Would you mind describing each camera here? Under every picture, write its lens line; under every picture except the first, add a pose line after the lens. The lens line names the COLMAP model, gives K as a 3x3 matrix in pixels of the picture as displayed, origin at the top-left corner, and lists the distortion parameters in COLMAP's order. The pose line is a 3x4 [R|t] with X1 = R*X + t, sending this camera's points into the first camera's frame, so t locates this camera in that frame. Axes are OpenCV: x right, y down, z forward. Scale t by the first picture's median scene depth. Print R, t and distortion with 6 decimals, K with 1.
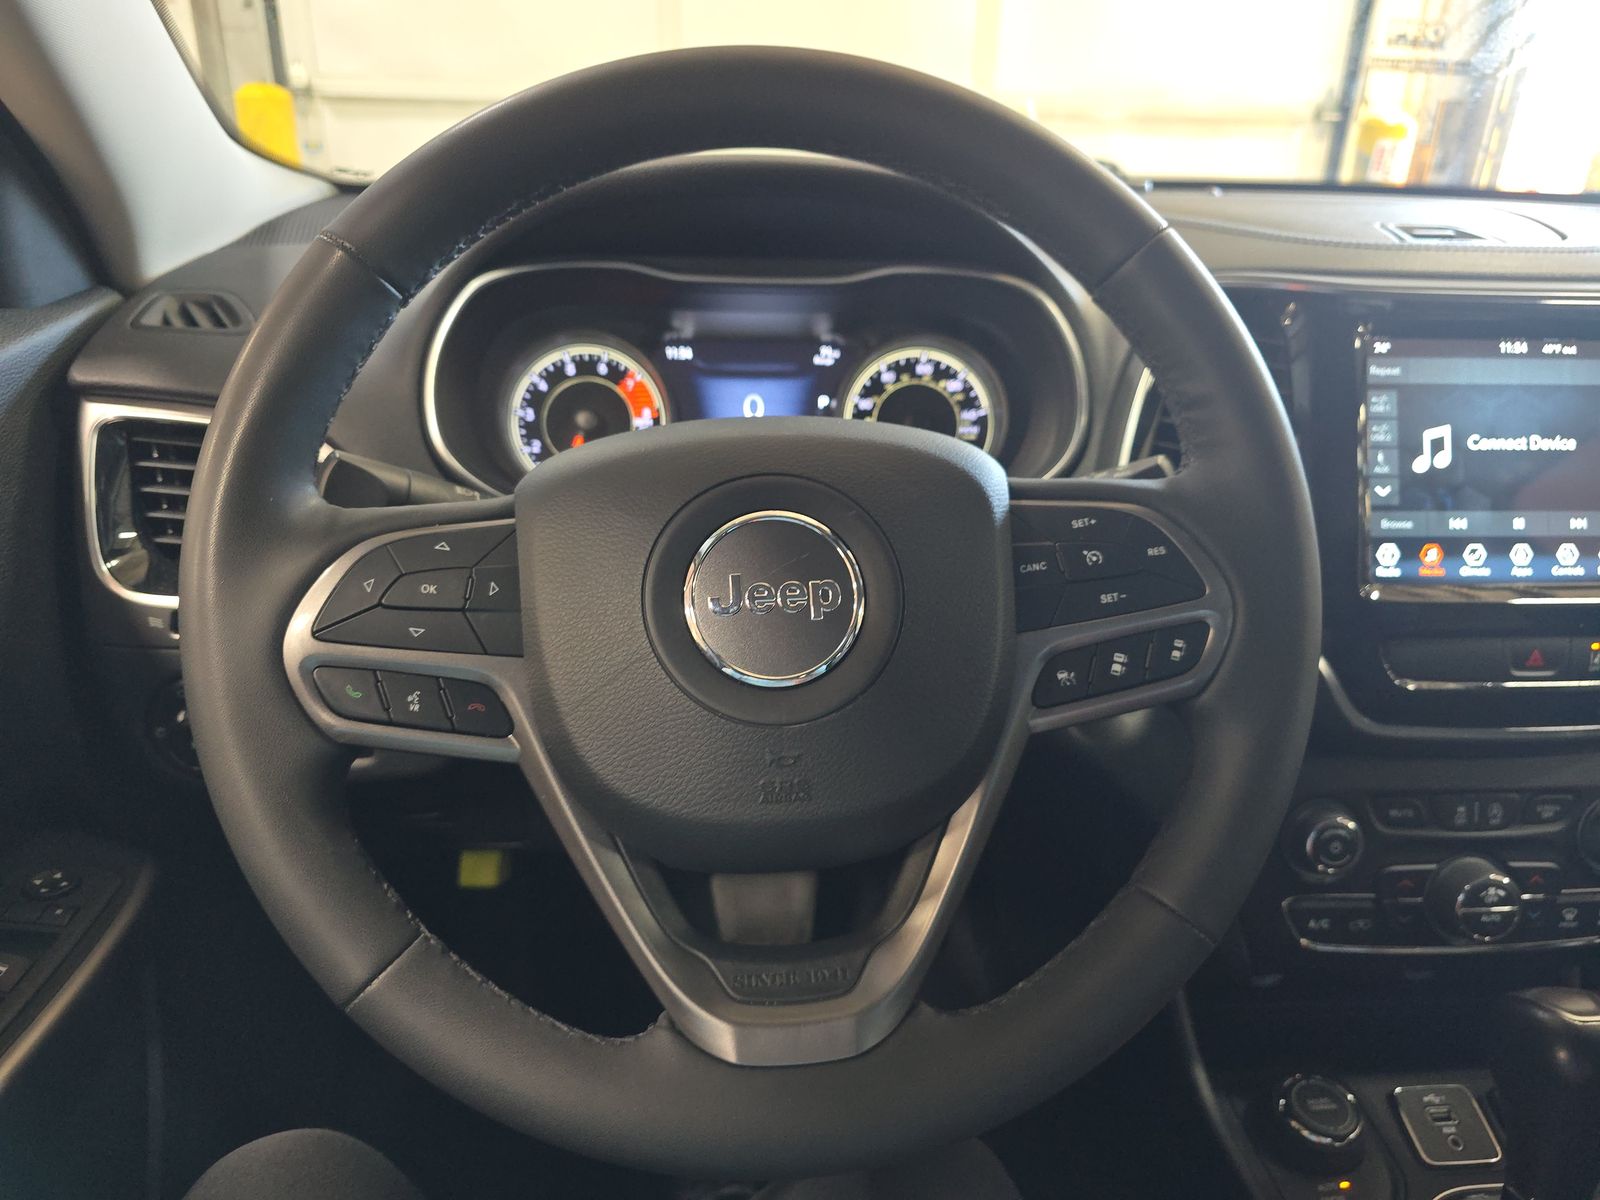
lens RADIAL K [[1049.7, 0, 798.7], [0, 1049.7, 590.4], [0, 0, 1]] dist [-0.006902, -0.024444]
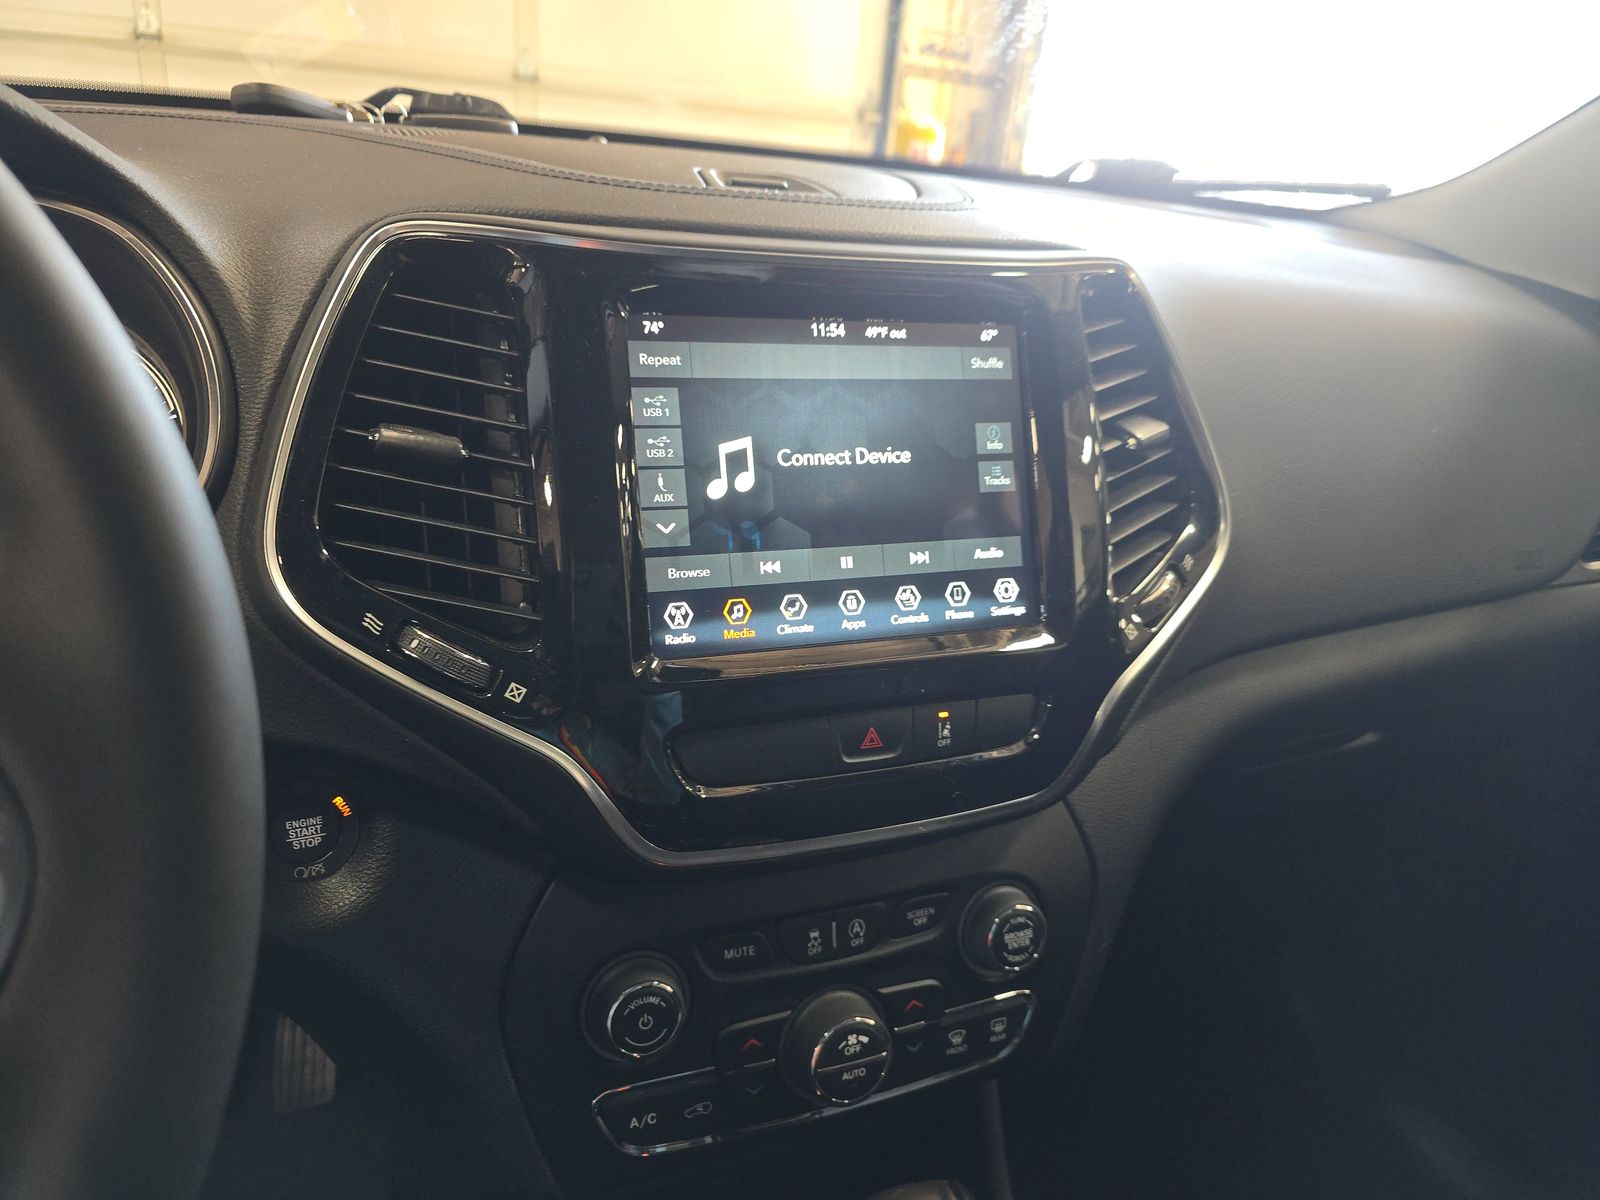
lens RADIAL K [[1049.7, 0, 810.7], [0, 1049.7, 593.2], [0, 0, 1]] dist [-0.006902, -0.024444]
pose [[0.935182, -0.065021, 0.348148, 0.397600], [0.061167, 0.997884, 0.022063, -0.060156], [-0.348846, 0.000663, 0.937180, 0.289305]]
